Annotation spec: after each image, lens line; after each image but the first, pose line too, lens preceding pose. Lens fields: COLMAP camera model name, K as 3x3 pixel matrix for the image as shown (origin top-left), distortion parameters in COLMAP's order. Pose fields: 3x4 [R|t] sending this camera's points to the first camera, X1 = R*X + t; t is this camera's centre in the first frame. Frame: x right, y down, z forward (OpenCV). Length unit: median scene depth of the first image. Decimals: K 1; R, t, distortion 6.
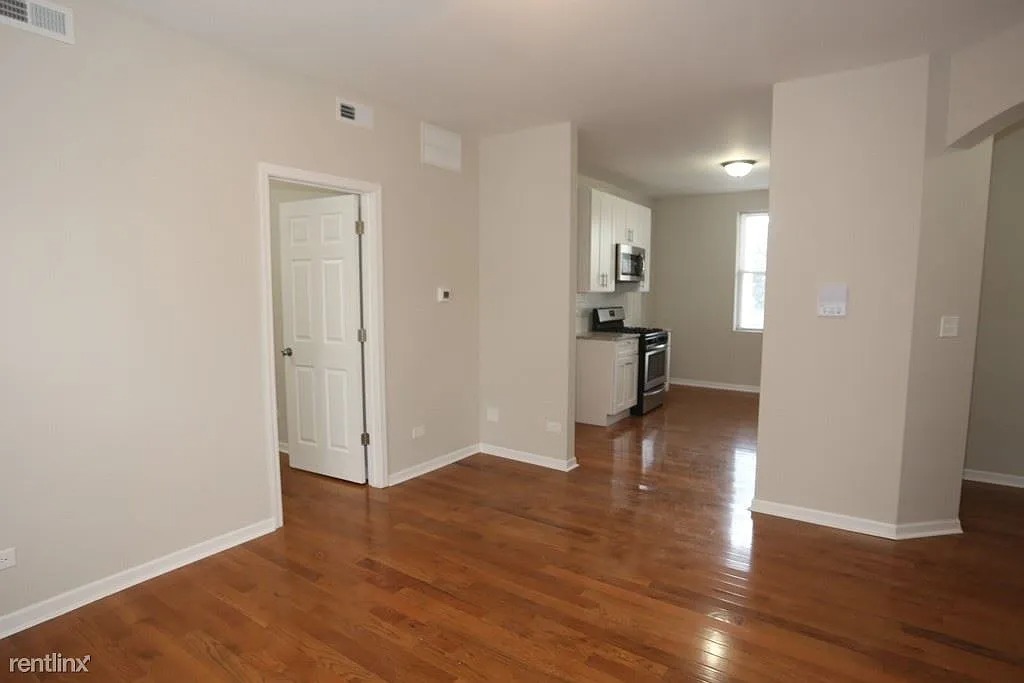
lens RADIAL K [[548.7, 0, 517.2], [0, 548.7, 341.5], [0, 0, 1]] dist [-0.056975, 0.014798]
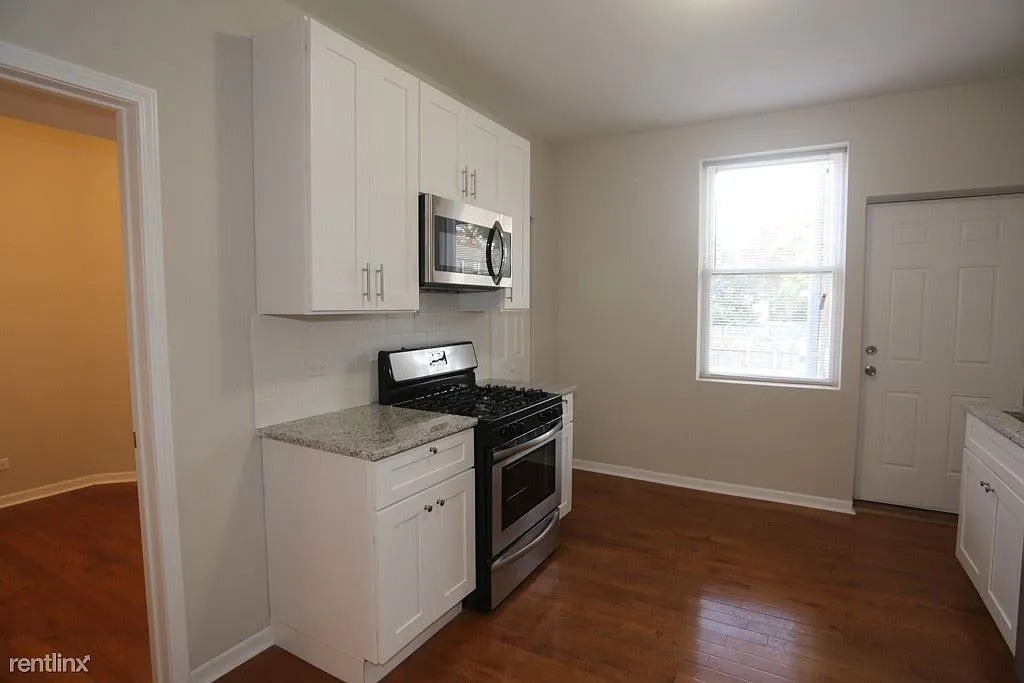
lens RADIAL K [[518.8, 0, 513.3], [0, 518.8, 344.4], [0, 0, 1]] dist [-0.048572, 0.005404]
pose [[0.997397, -0.011897, 0.071116, 0.217939], [0.013290, 0.999728, -0.019153, -0.057229], [-0.070869, 0.020048, 0.997284, 0.604664]]
